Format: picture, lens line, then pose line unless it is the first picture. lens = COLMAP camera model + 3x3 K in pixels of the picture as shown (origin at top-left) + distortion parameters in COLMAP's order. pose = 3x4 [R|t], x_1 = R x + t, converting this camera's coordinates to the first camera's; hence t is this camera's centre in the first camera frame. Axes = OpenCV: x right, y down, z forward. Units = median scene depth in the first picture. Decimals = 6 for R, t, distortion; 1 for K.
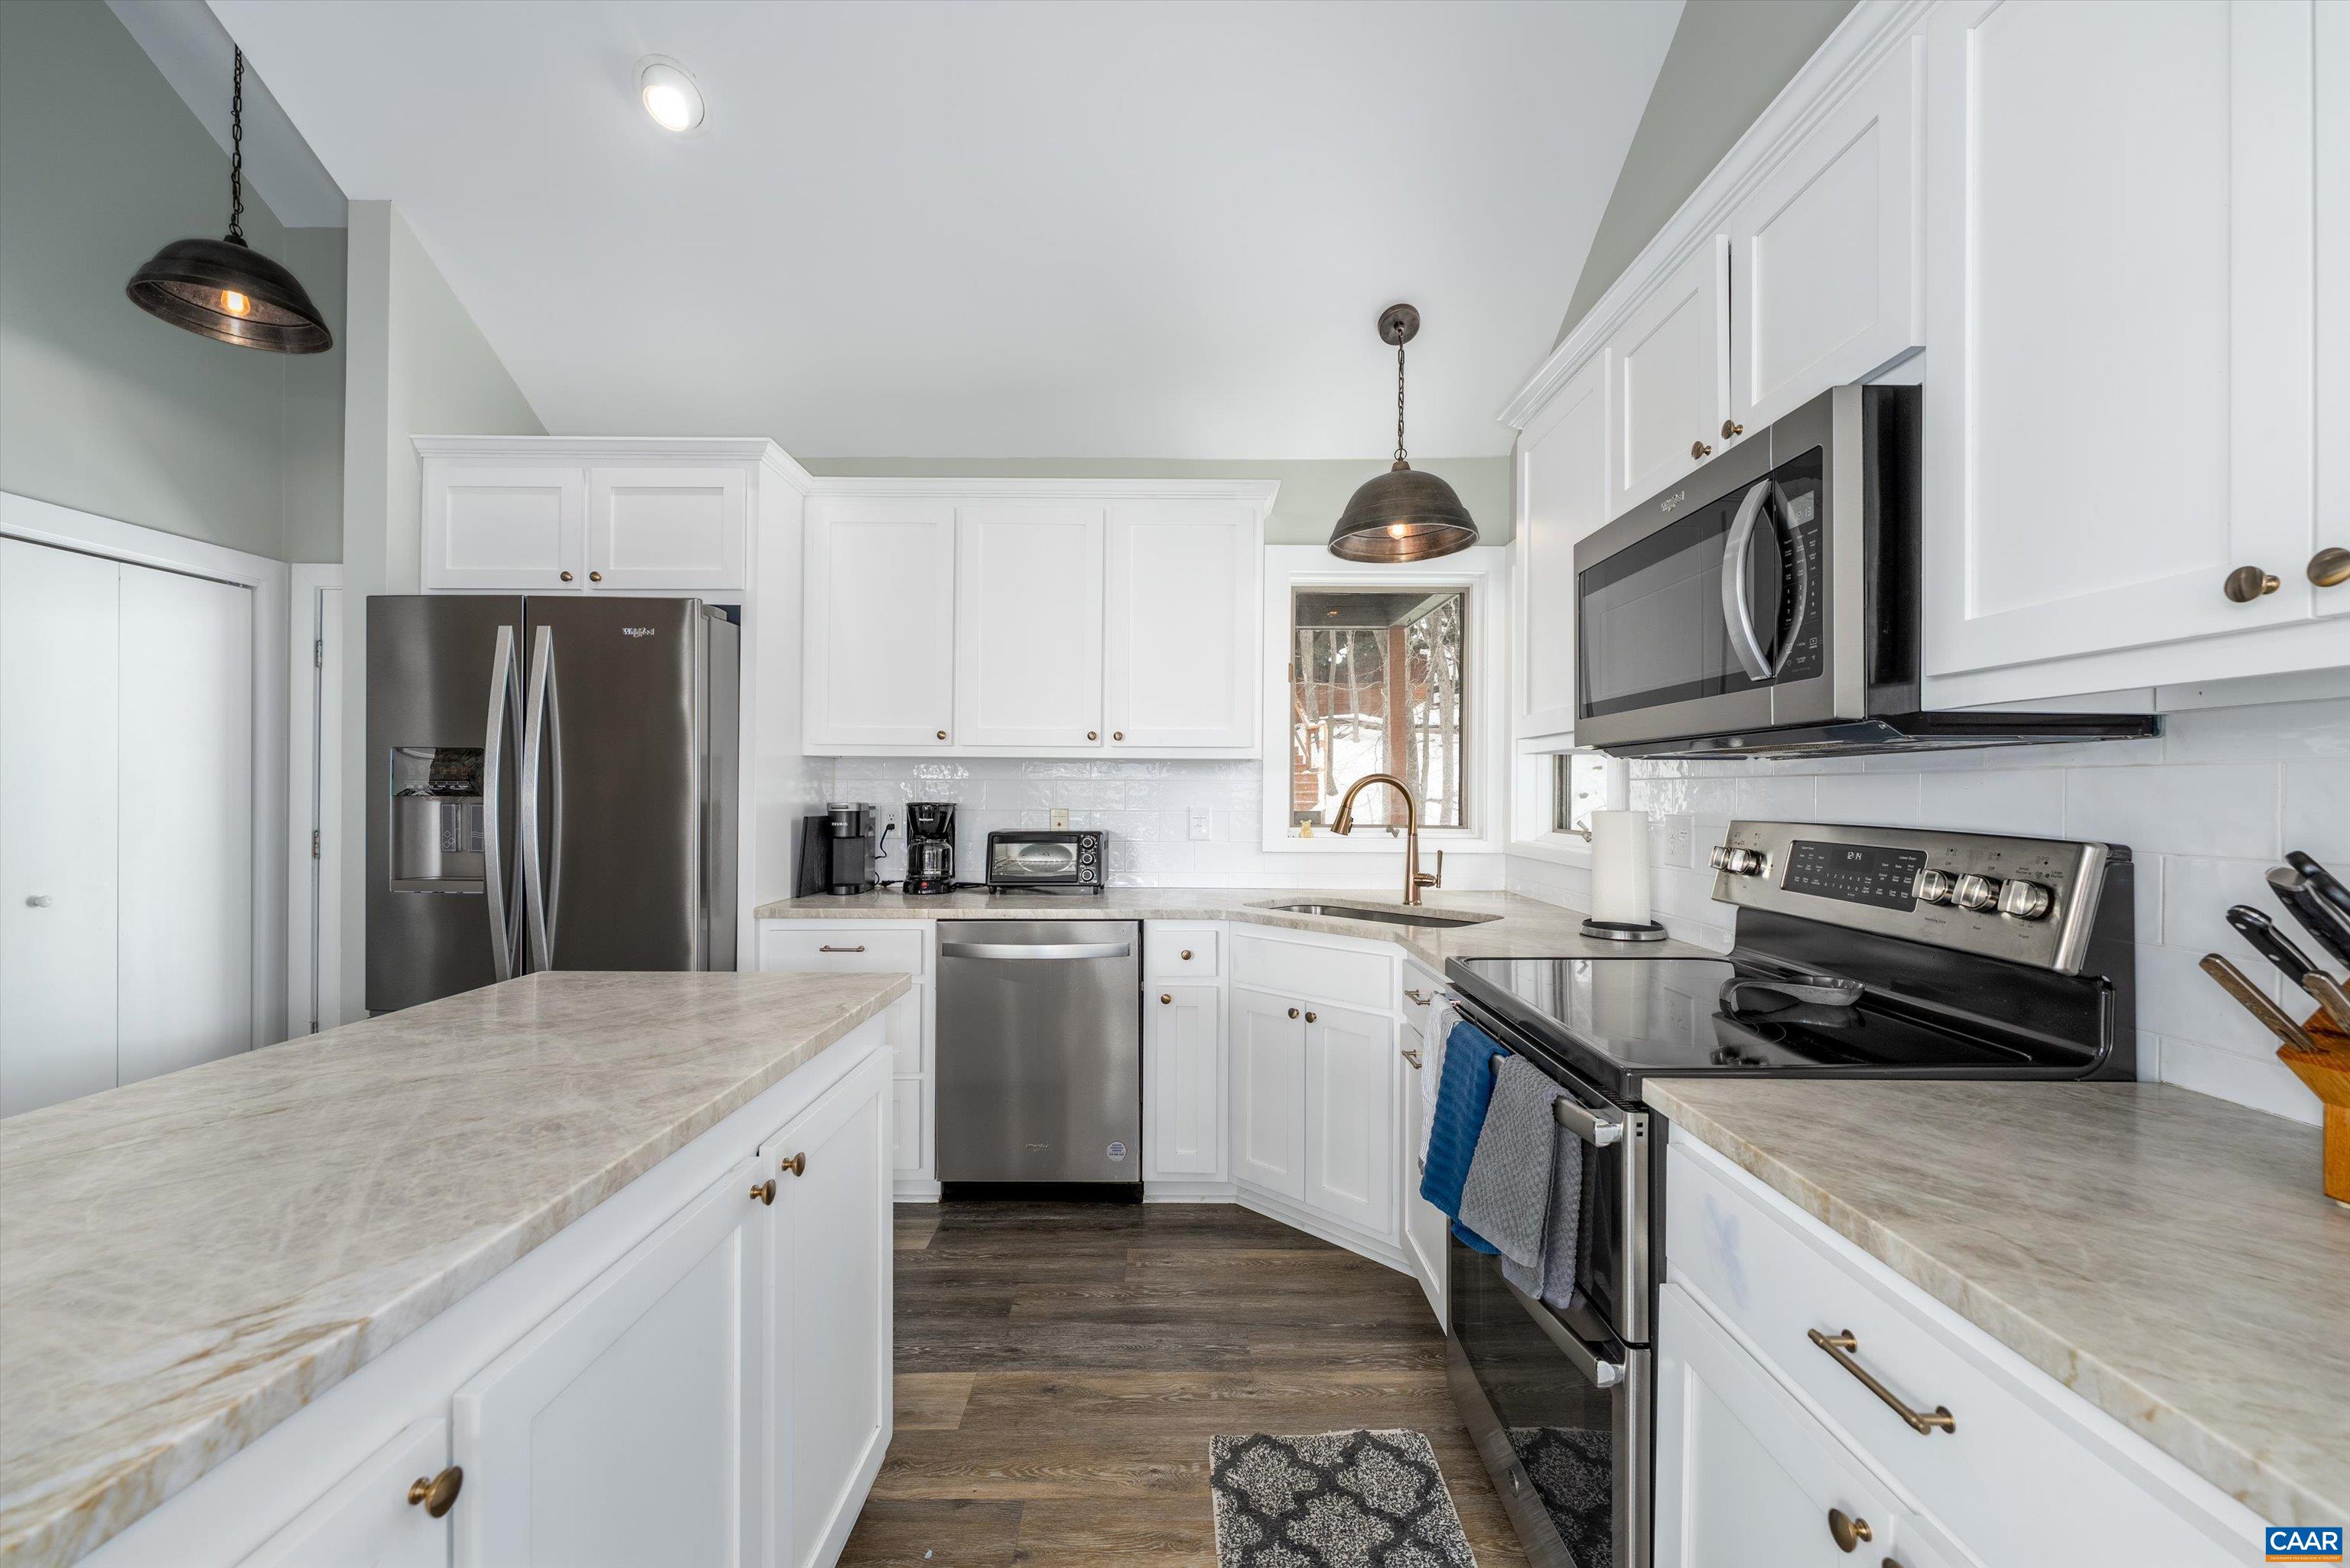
lens RADIAL K [[975.6, 0, 1168.4], [0, 975.6, 769.1], [0, 0, 1]] dist [-0.001700, -0.001043]
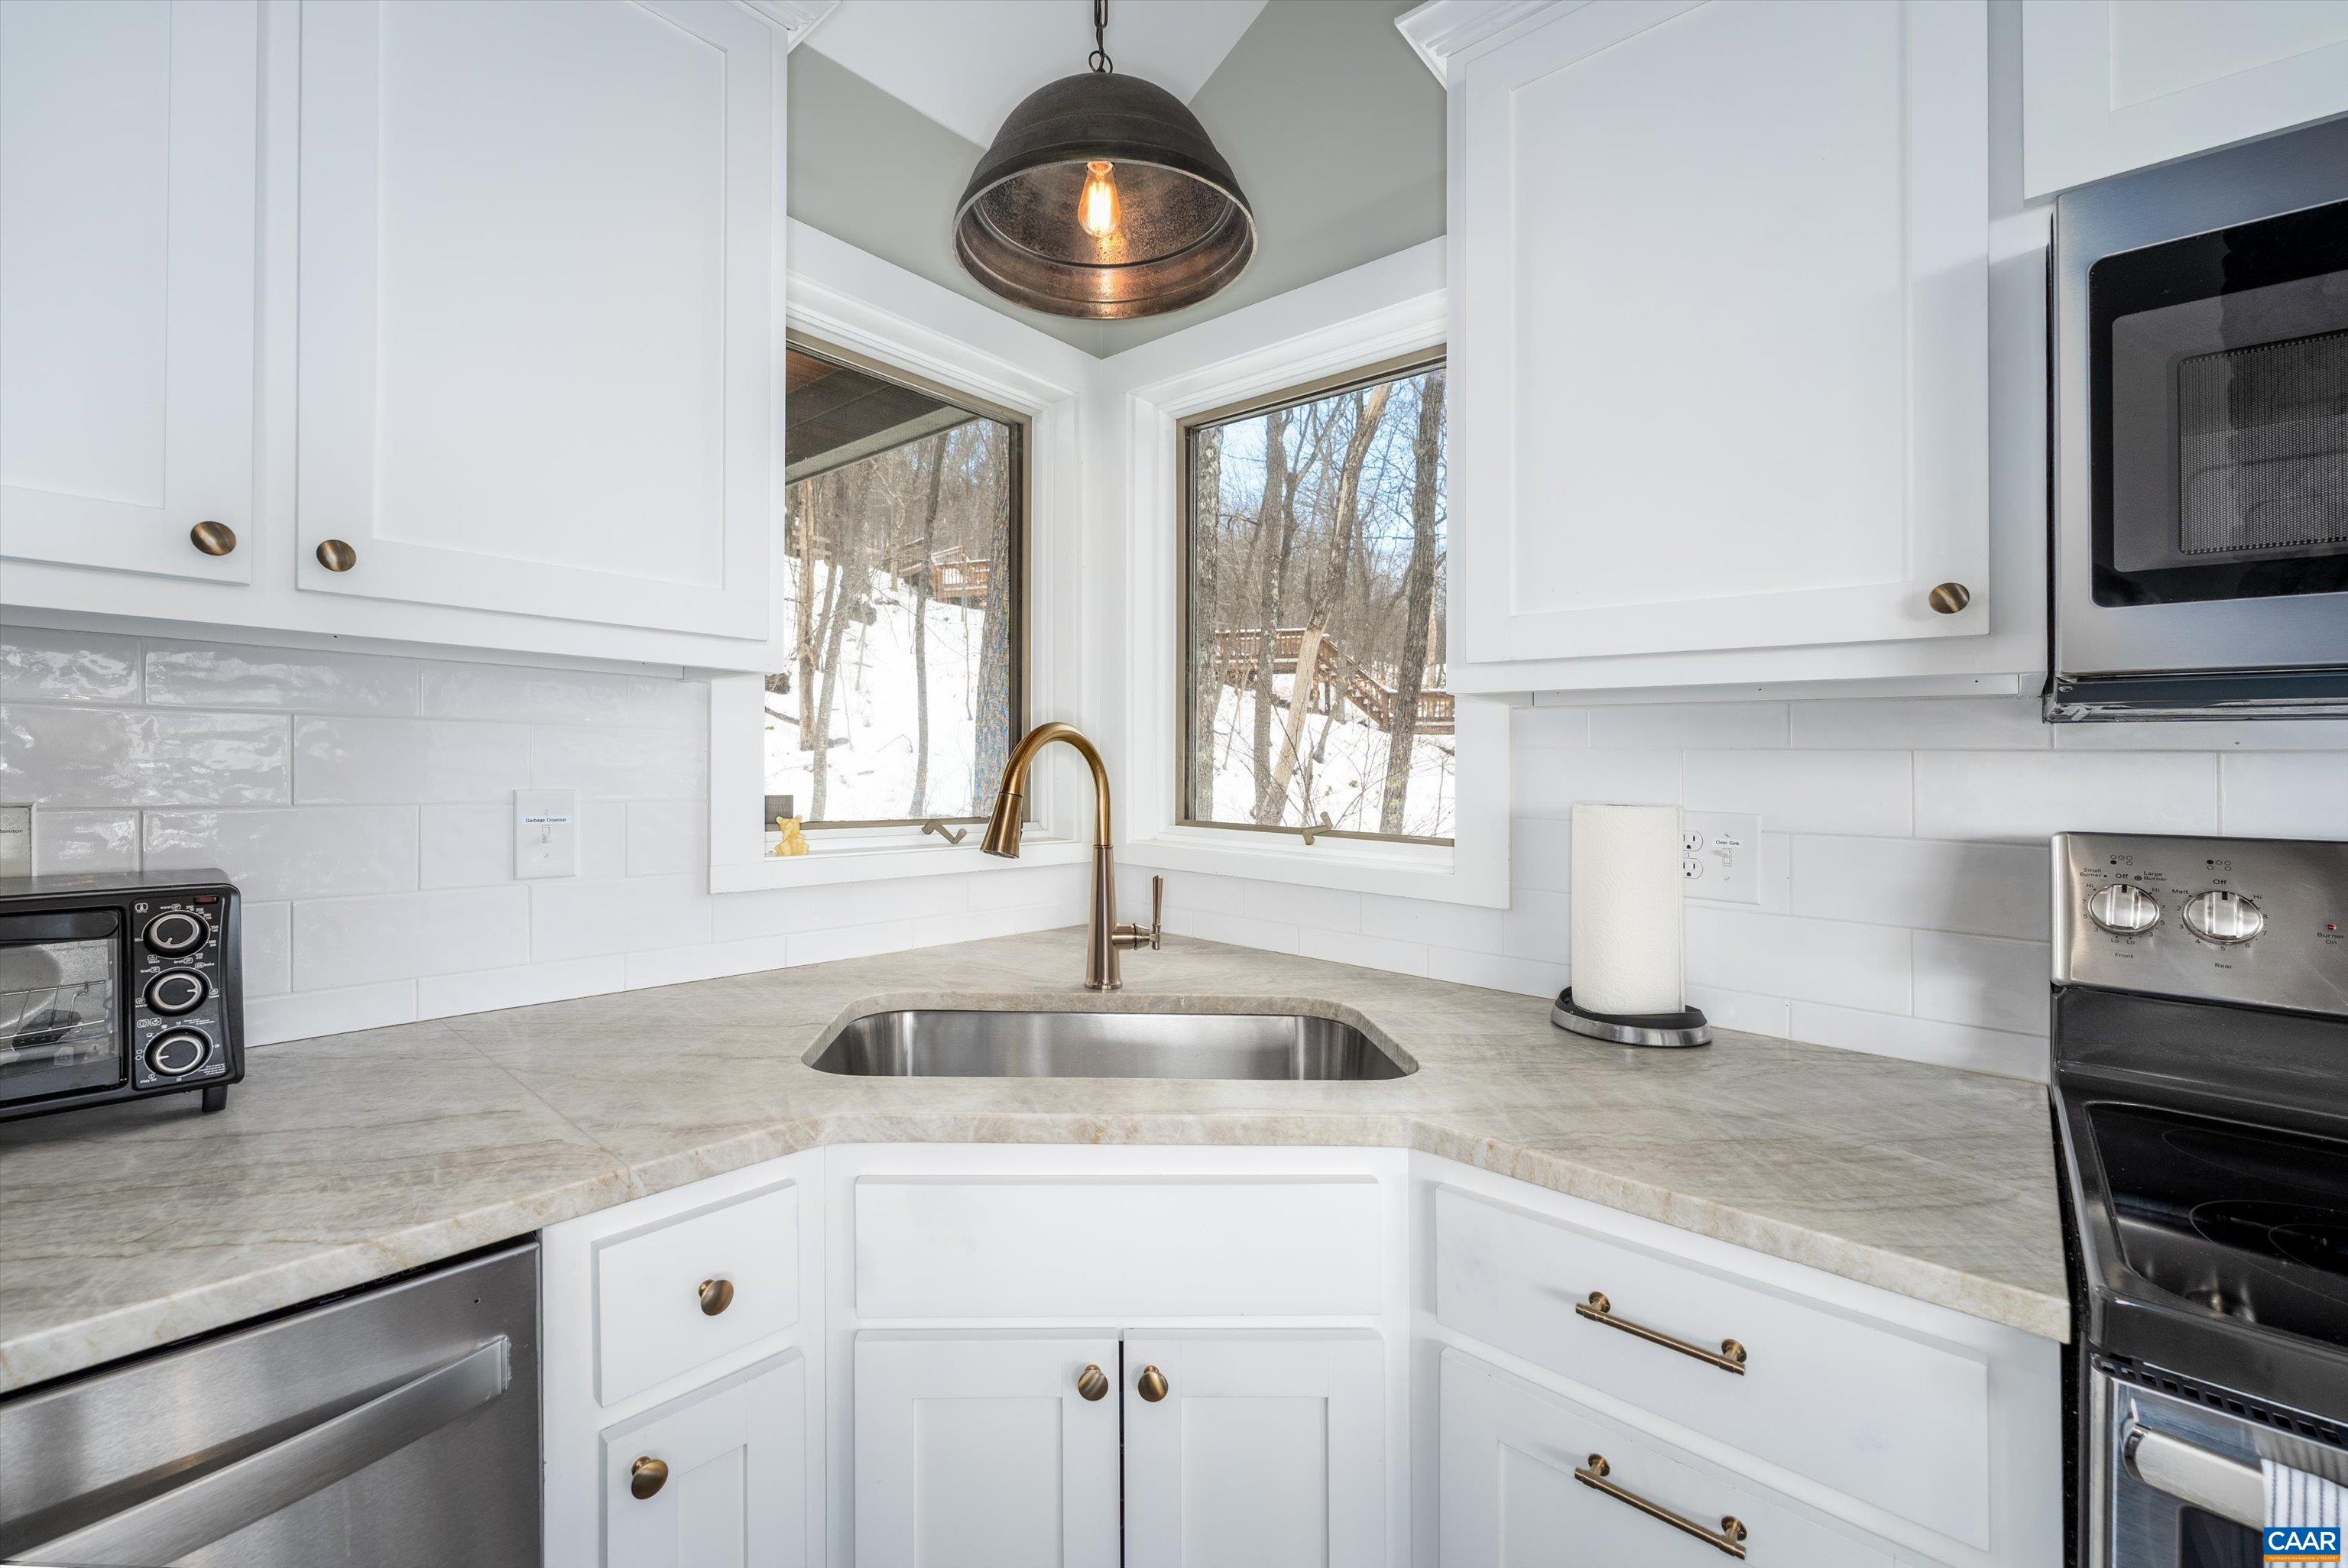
lens RADIAL K [[974.8, 0, 1118.0], [0, 974.8, 767.0], [0, 0, 1]] dist [-0.001700, -0.001043]
pose [[0.674735, 0.008287, 0.738014, -0.118969], [-0.035900, 0.999122, 0.021603, 0.015944], [-0.737187, -0.041071, 0.674440, 0.703701]]
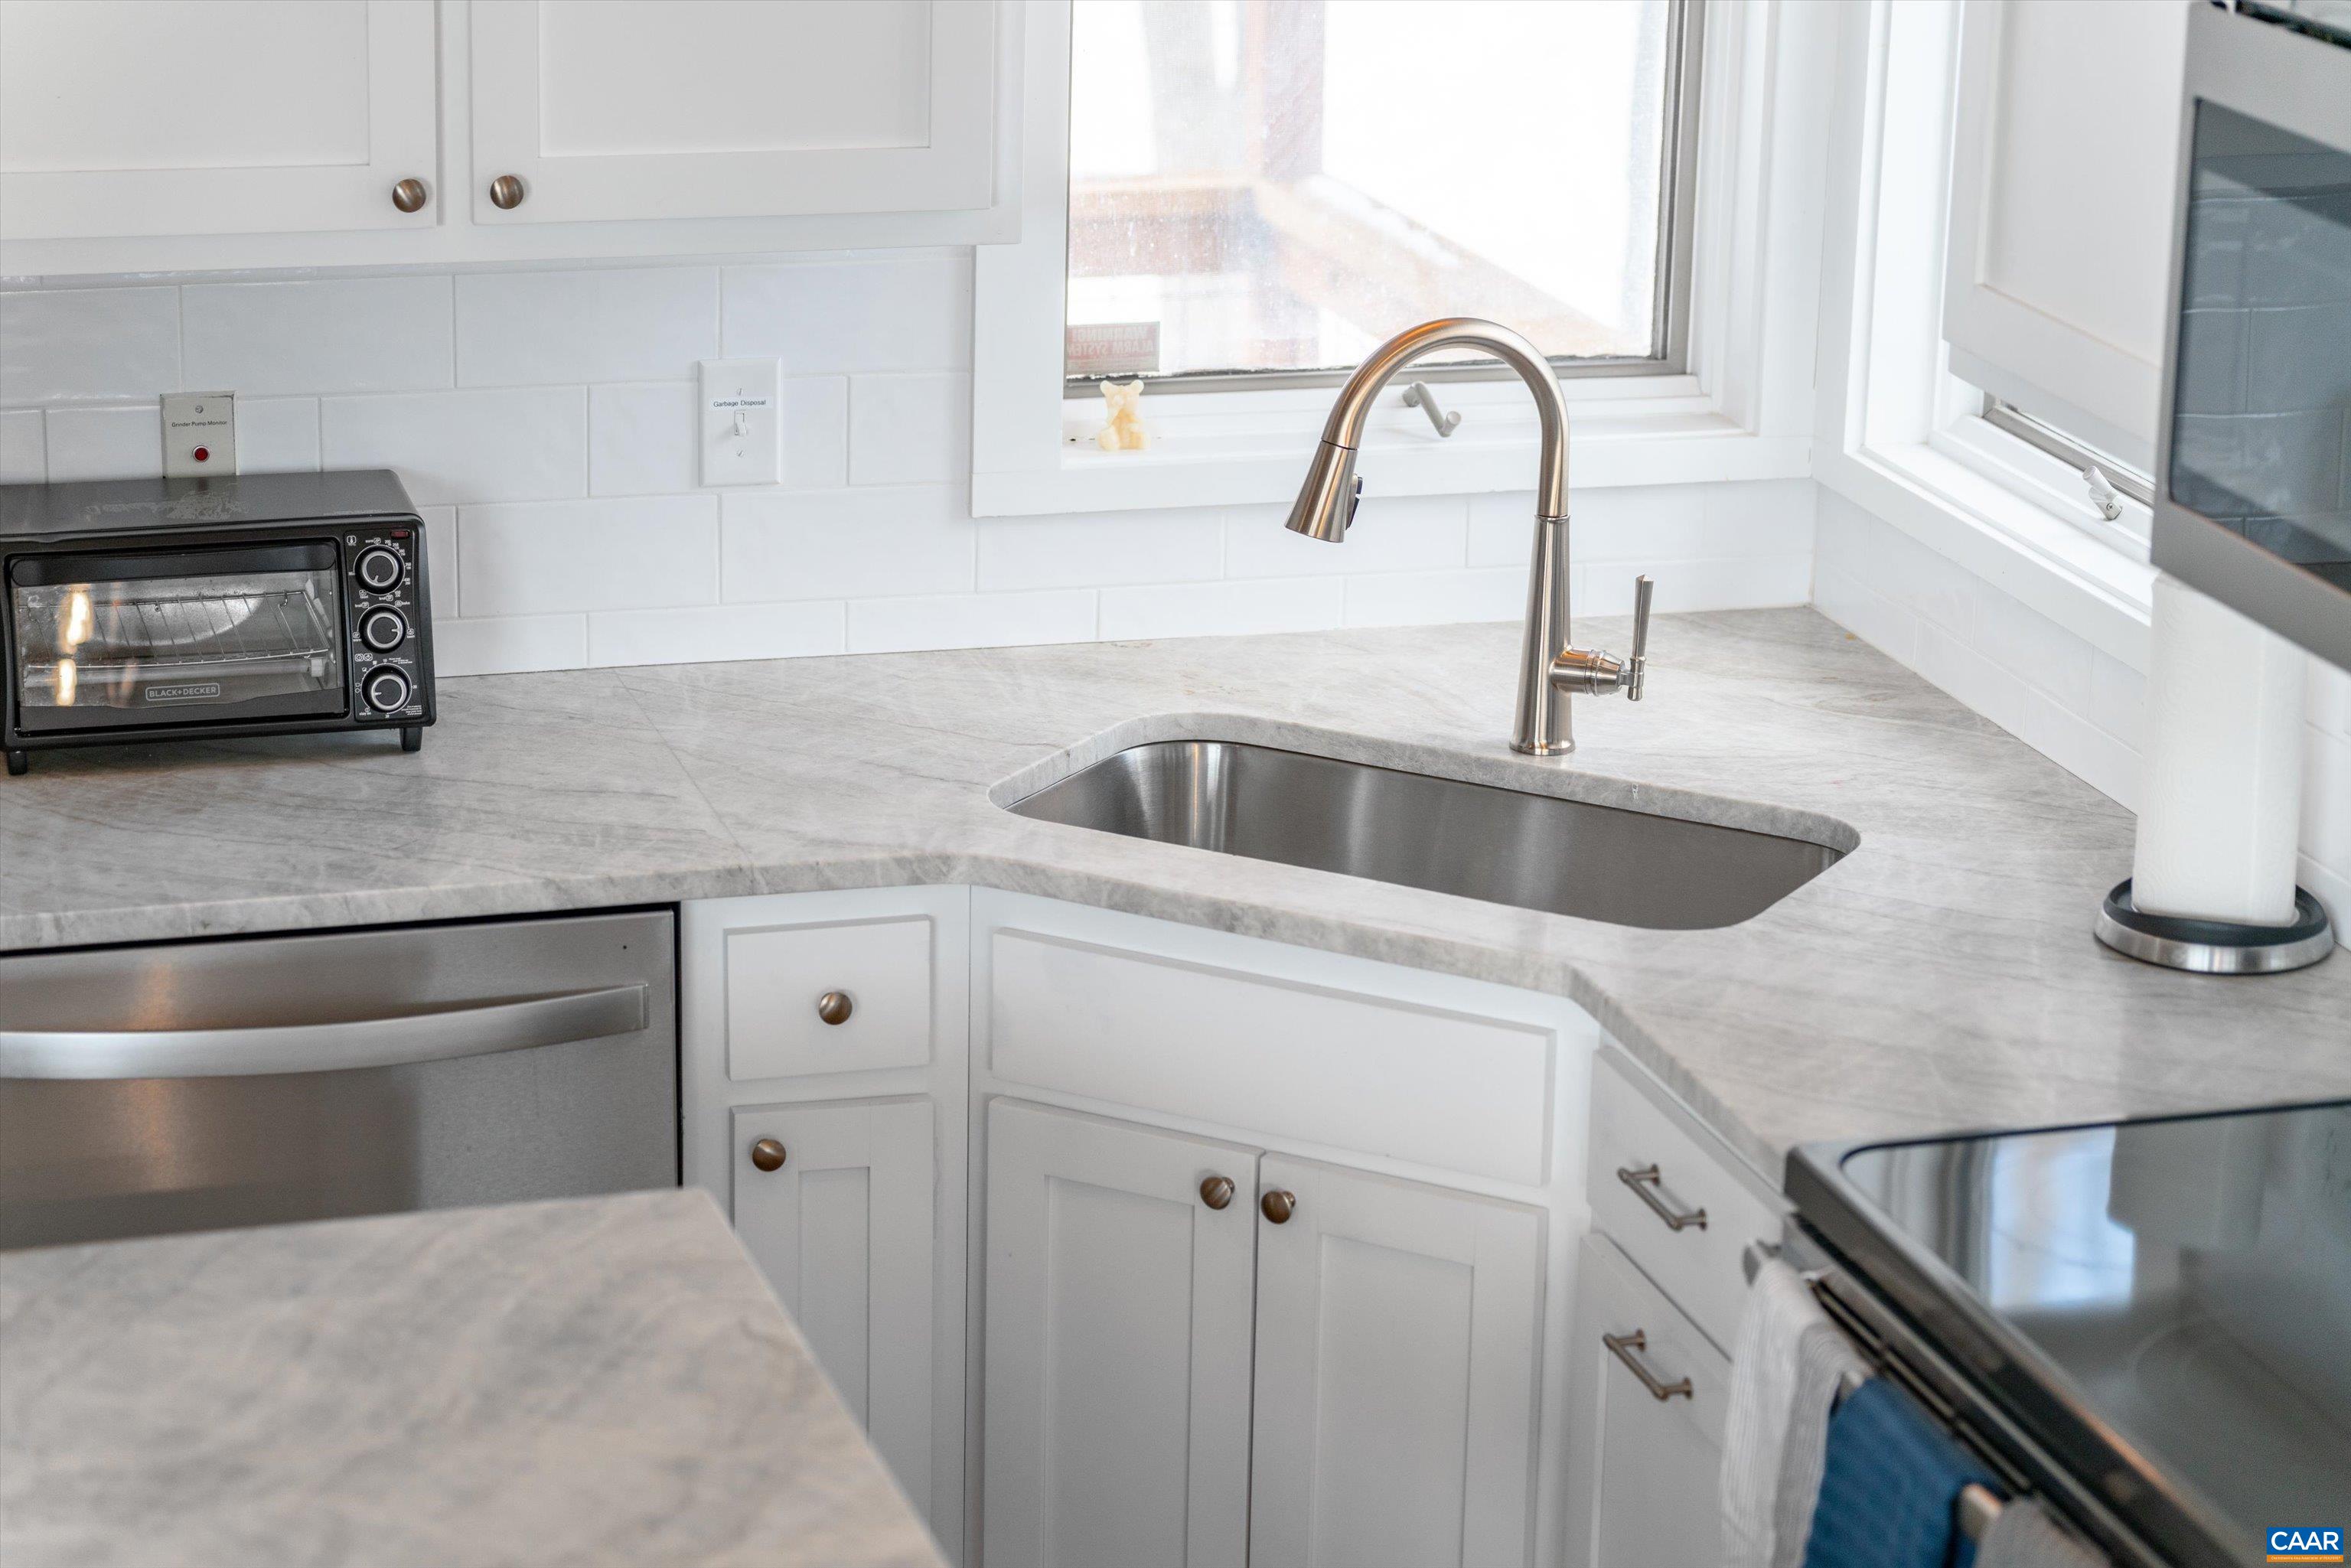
lens RADIAL K [[5901.7, 0, 1175.0], [0, 5901.7, 771.1], [0, 0, 1]] dist [-0.041395, 0.000000]
pose [[0.958303, -0.064747, 0.278323, -0.366893], [-0.024209, 0.952095, 0.304843, -0.413938], [-0.284728, -0.298869, 0.910828, -0.611350]]
